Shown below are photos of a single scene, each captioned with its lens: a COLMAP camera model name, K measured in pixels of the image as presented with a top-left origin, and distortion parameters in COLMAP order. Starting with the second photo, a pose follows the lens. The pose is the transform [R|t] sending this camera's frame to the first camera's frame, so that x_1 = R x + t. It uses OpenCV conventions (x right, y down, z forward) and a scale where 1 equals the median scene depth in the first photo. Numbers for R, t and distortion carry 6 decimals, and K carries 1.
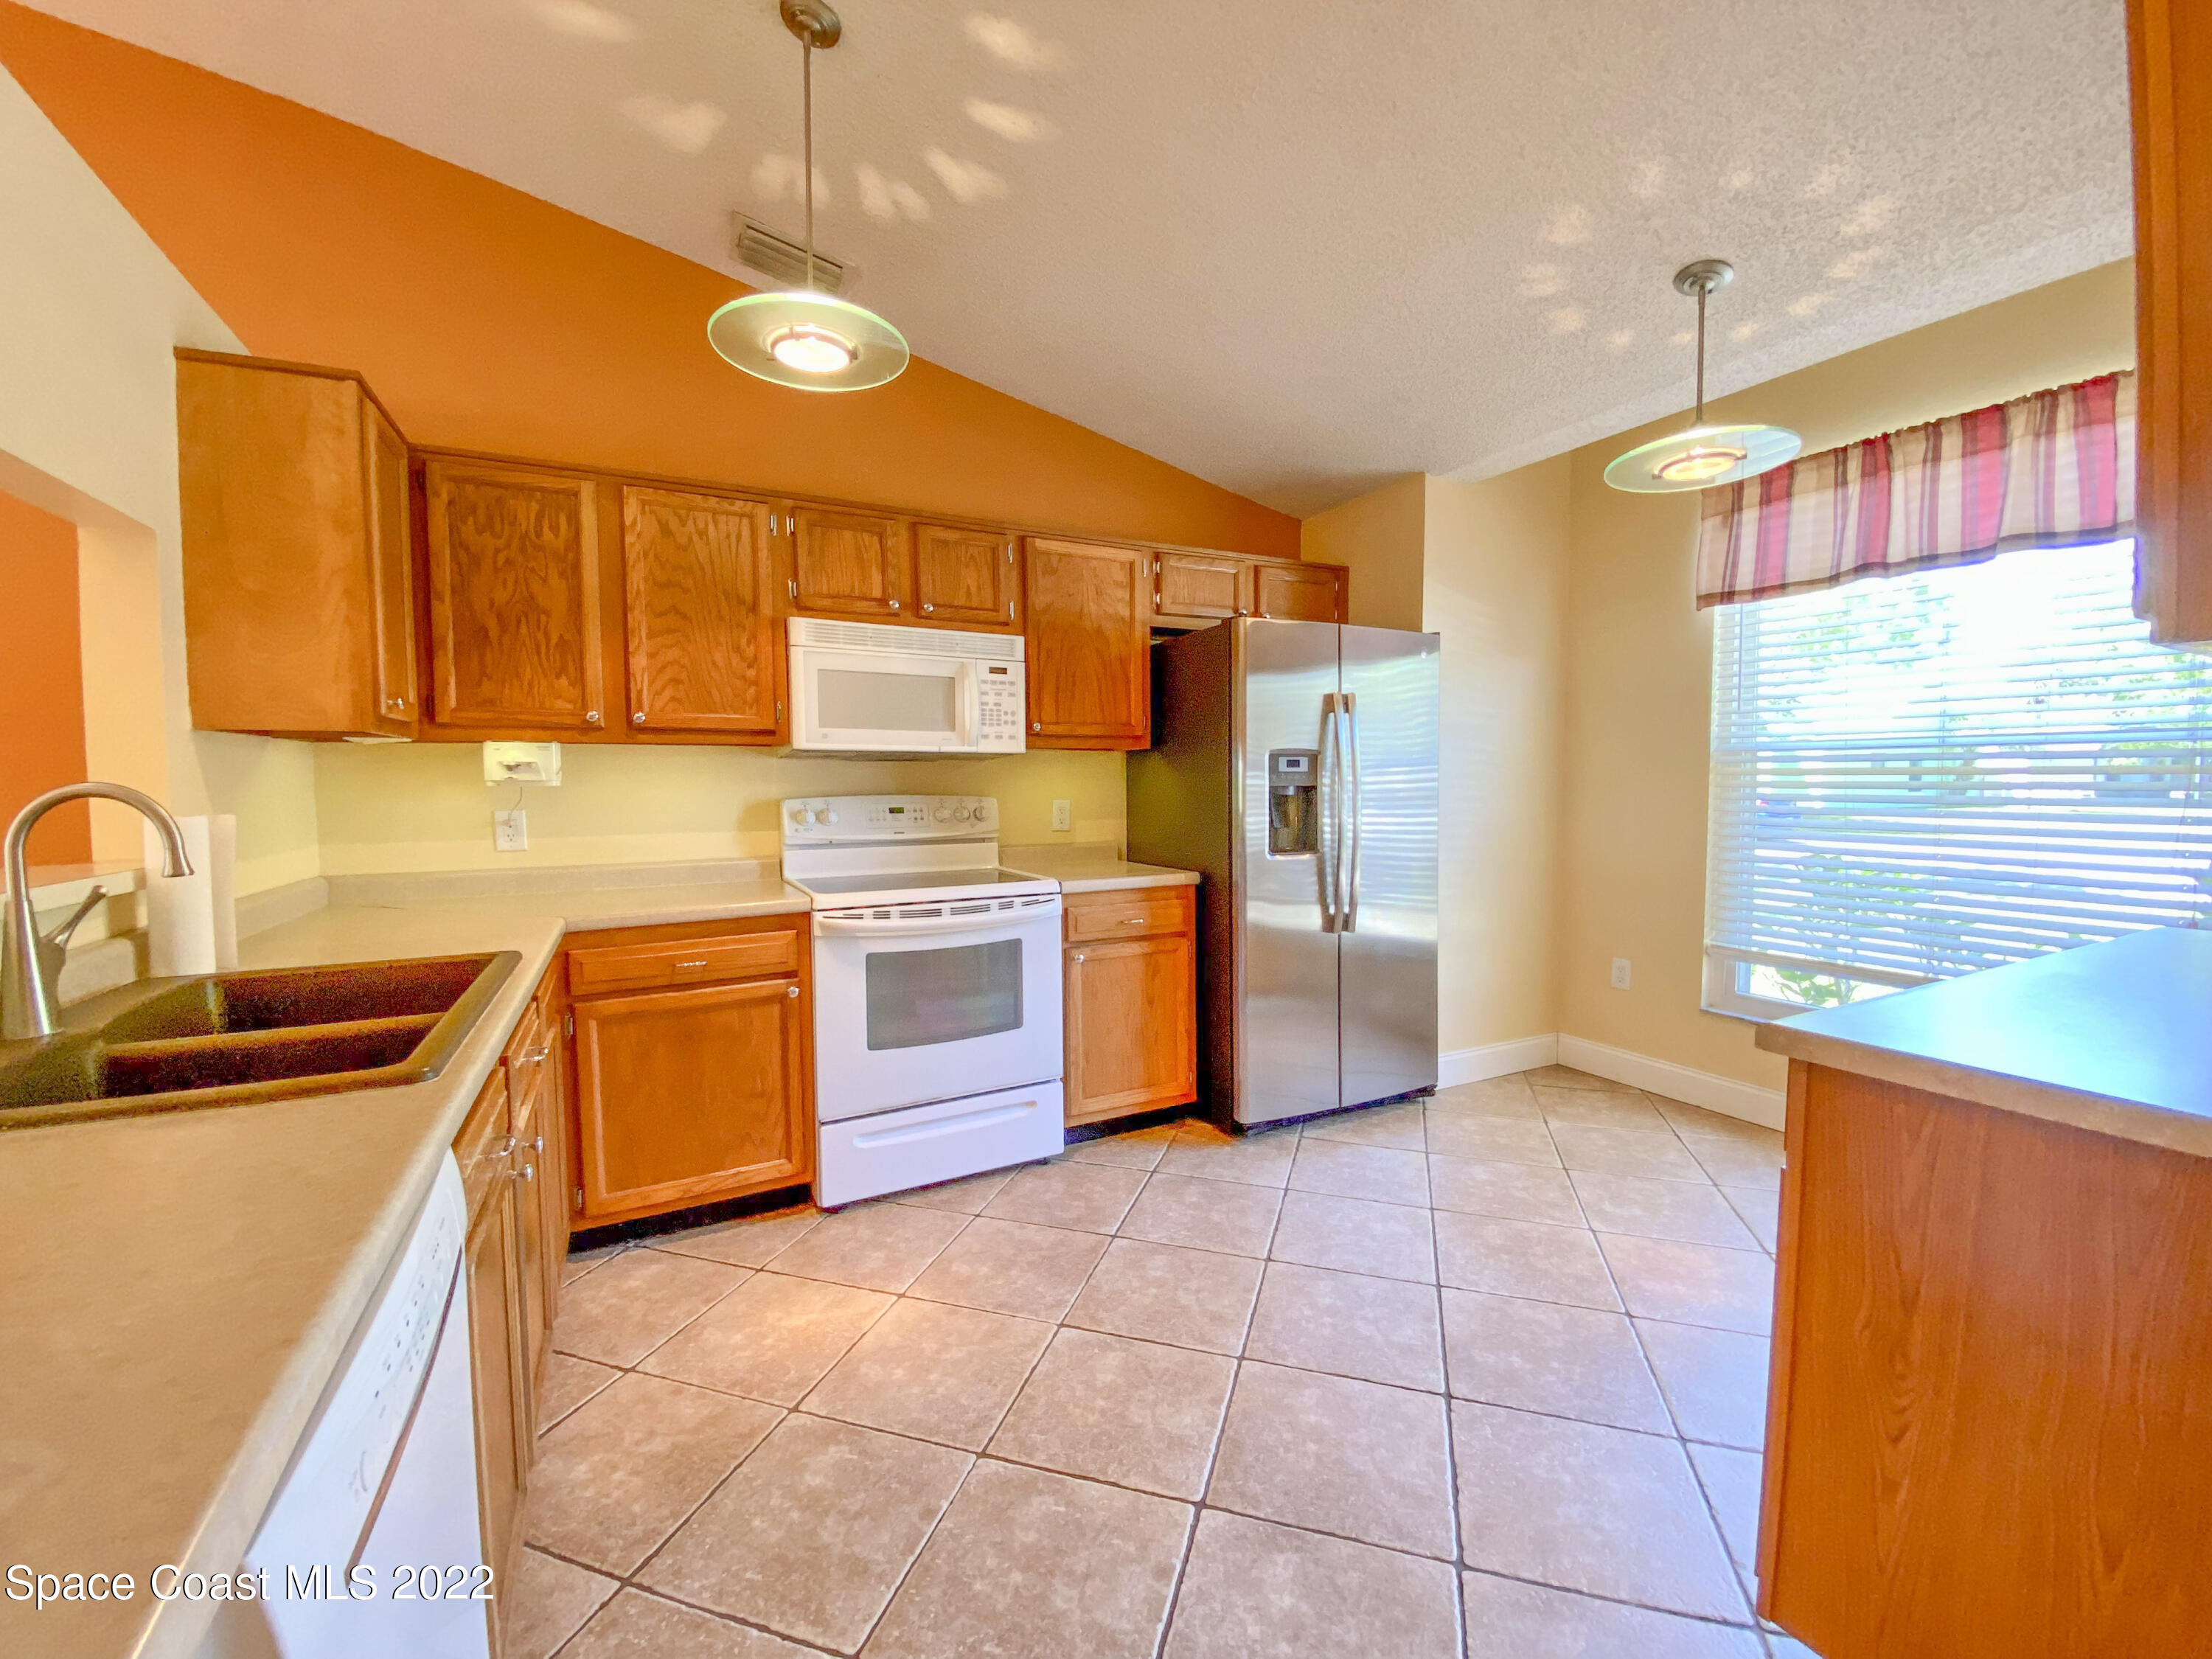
lens RADIAL K [[899.2, 0, 1110.7], [0, 899.2, 830.2], [0, 0, 1]] dist [0.065357, -0.043679]
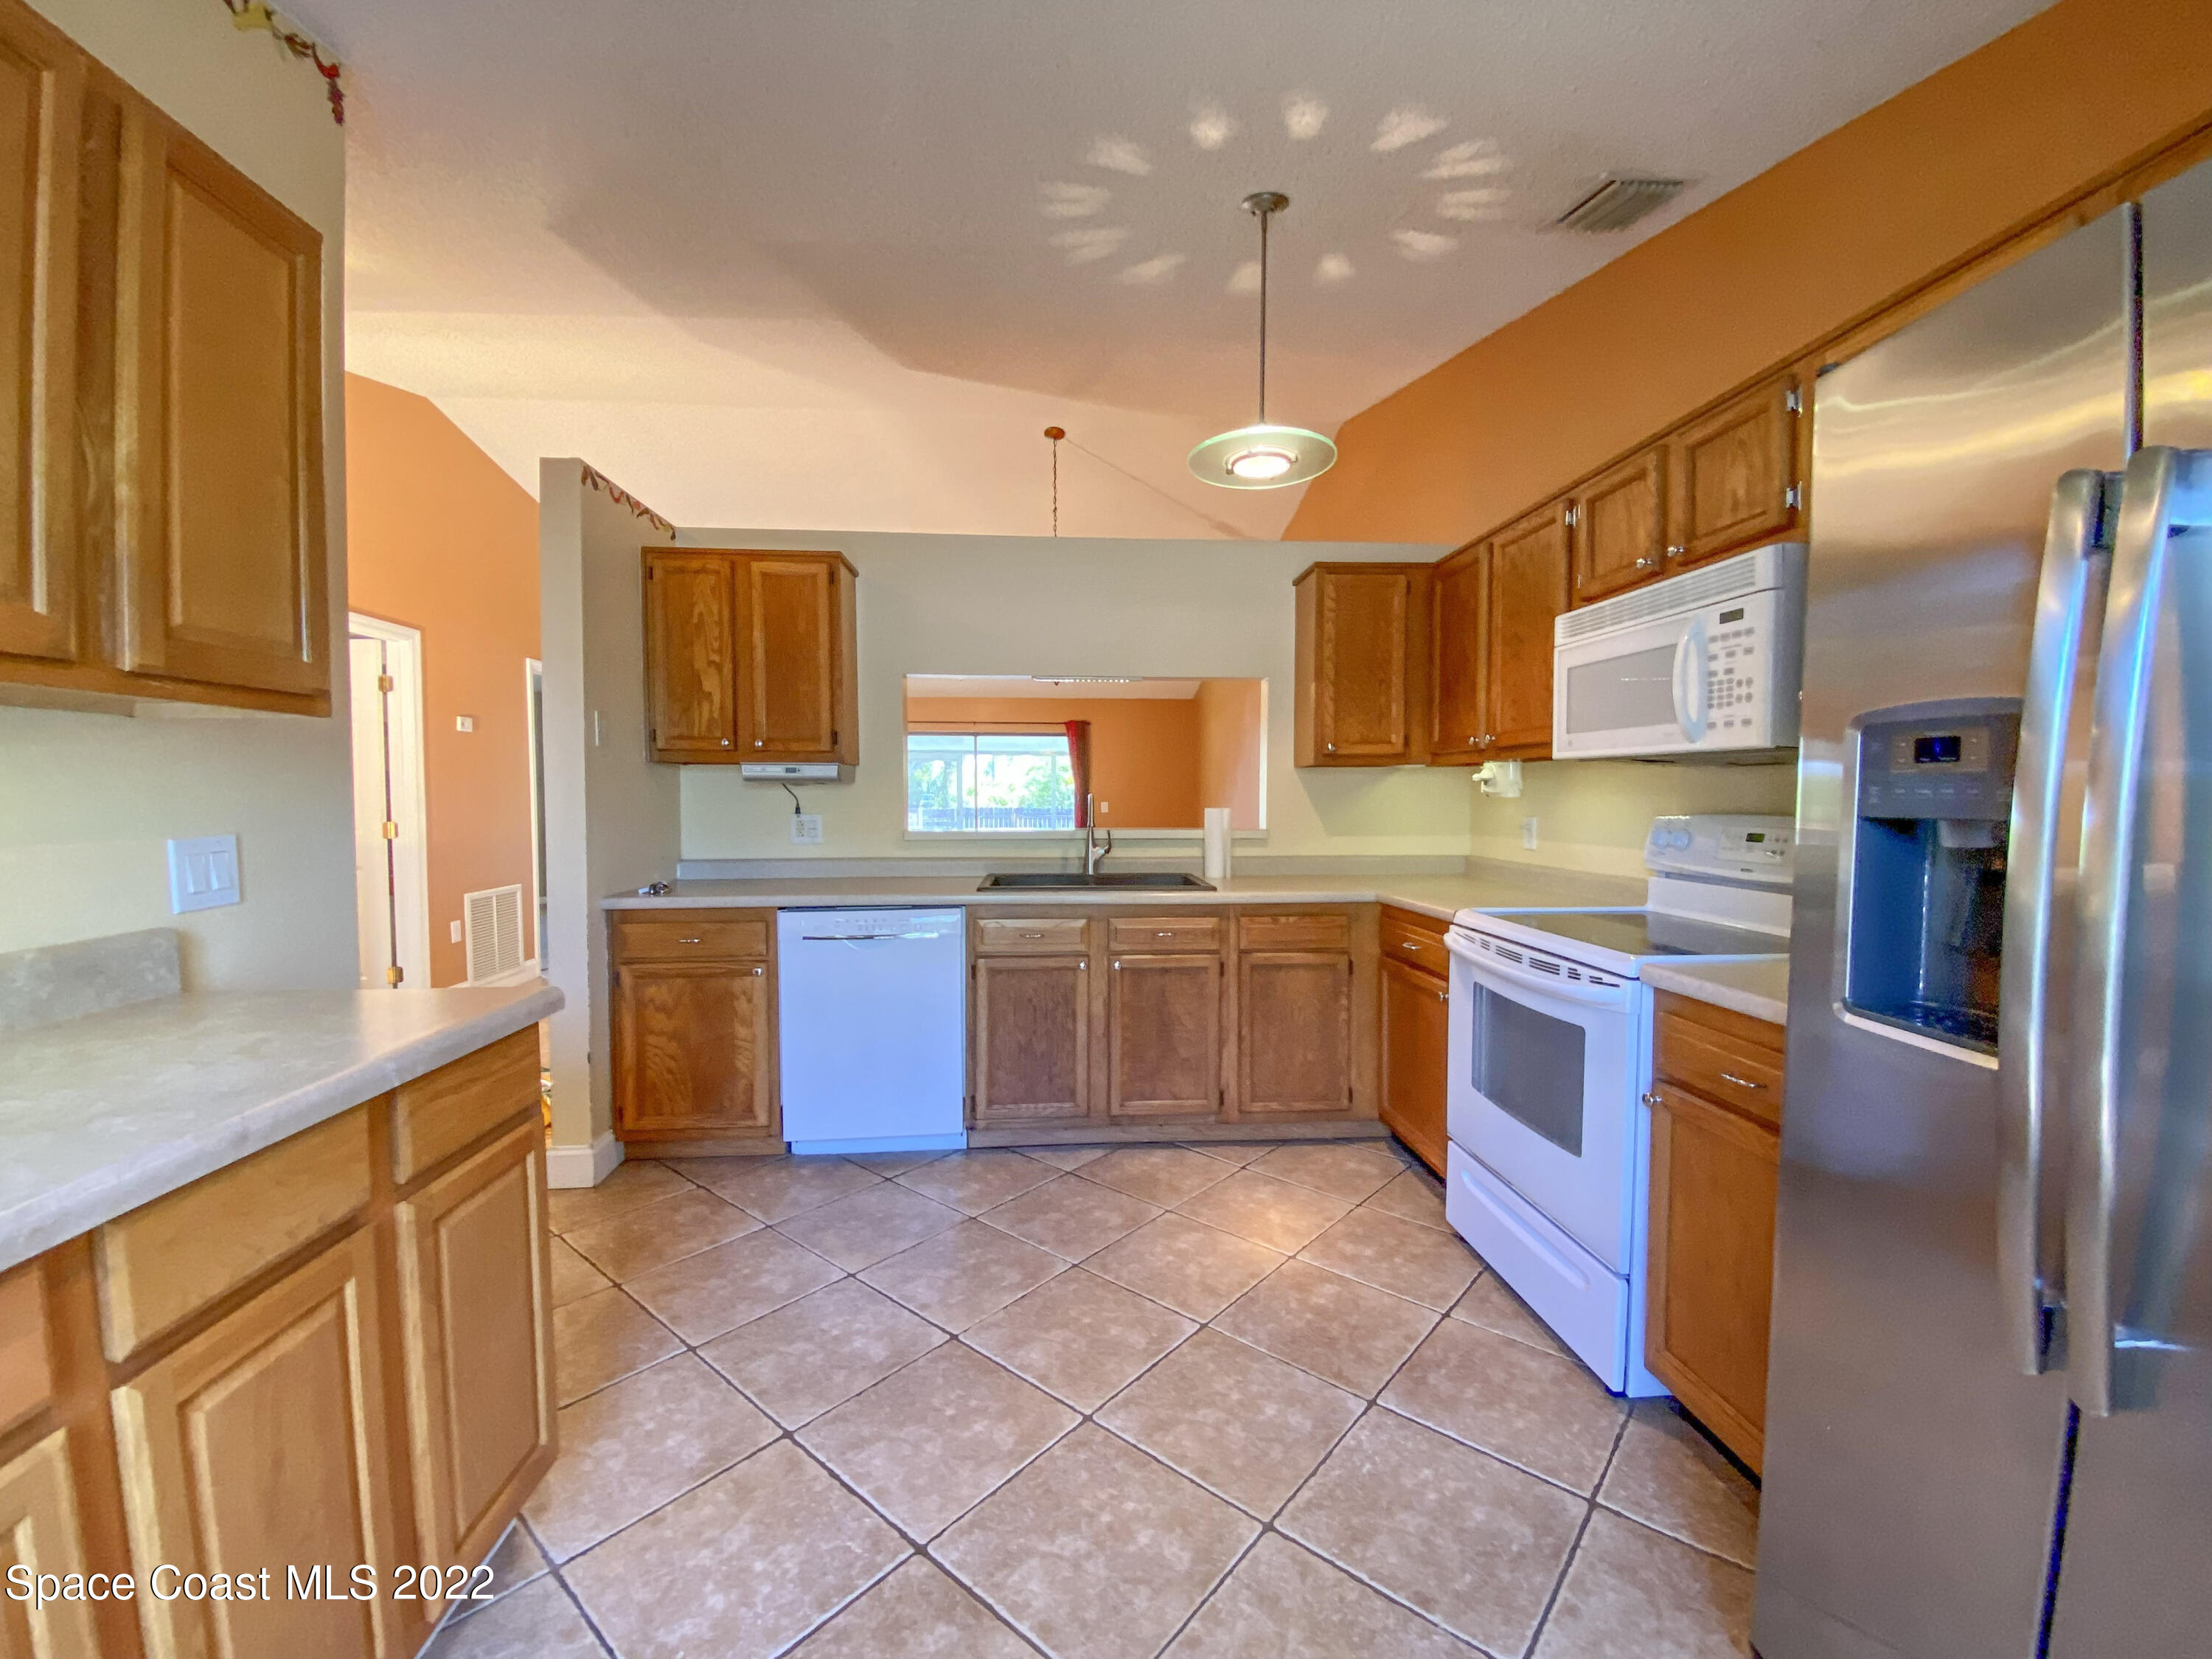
lens RADIAL K [[899.2, 0, 1110.7], [0, 899.2, 830.2], [0, 0, 1]] dist [0.065357, -0.043679]
pose [[-0.385275, 0.044348, -0.921736, 0.685727], [-0.047679, 0.996554, 0.067877, -0.059450], [0.921569, 0.070099, -0.381832, 0.946920]]
